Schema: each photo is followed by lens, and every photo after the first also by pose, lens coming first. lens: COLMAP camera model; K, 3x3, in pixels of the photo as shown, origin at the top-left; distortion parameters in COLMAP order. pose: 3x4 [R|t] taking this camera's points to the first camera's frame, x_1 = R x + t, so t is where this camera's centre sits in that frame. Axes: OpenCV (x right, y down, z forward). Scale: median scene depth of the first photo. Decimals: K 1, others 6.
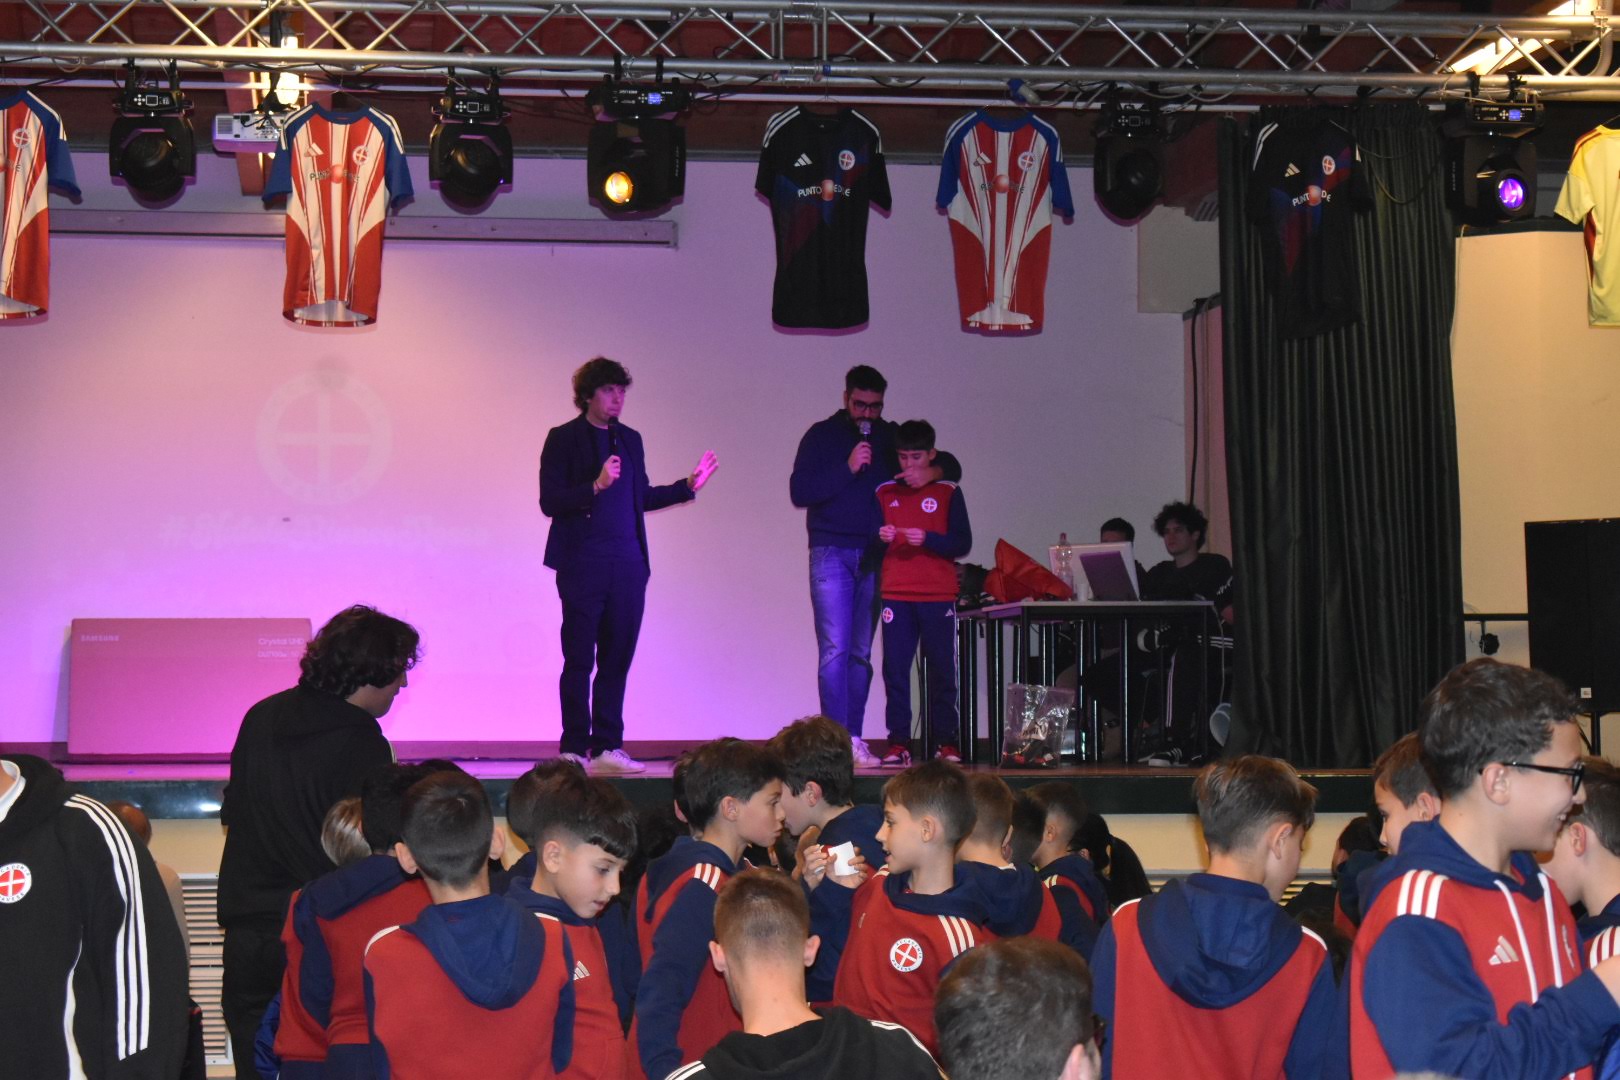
lens RADIAL K [[3735.2, 0, 801.7], [0, 3735.2, 541.4], [0, 0, 1]] dist [0.075948, 0.042094]
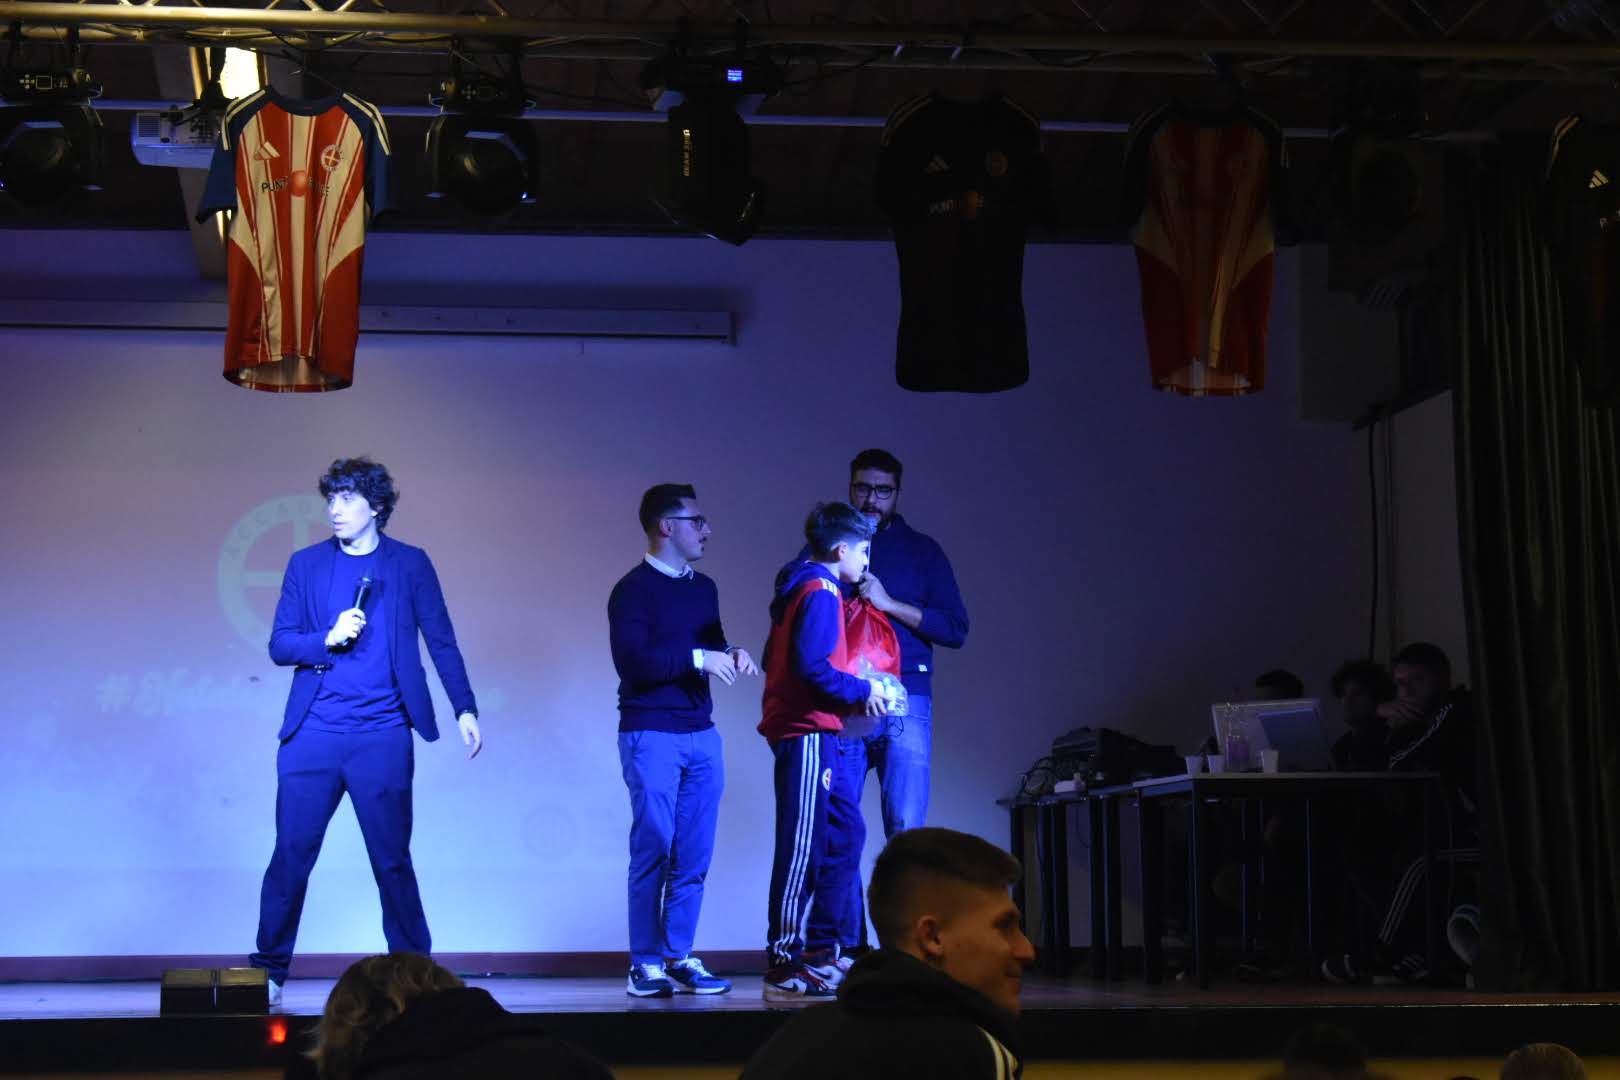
lens RADIAL K [[3710.0, 0, 807.1], [0, 3710.0, 543.5], [0, 0, 1]] dist [0.099021, -0.174362]
pose [[0.999991, -0.004220, -0.000862, -0.024403], [0.004170, 0.998677, -0.051252, 0.009259], [0.001077, 0.051247, 0.998685, 0.275146]]
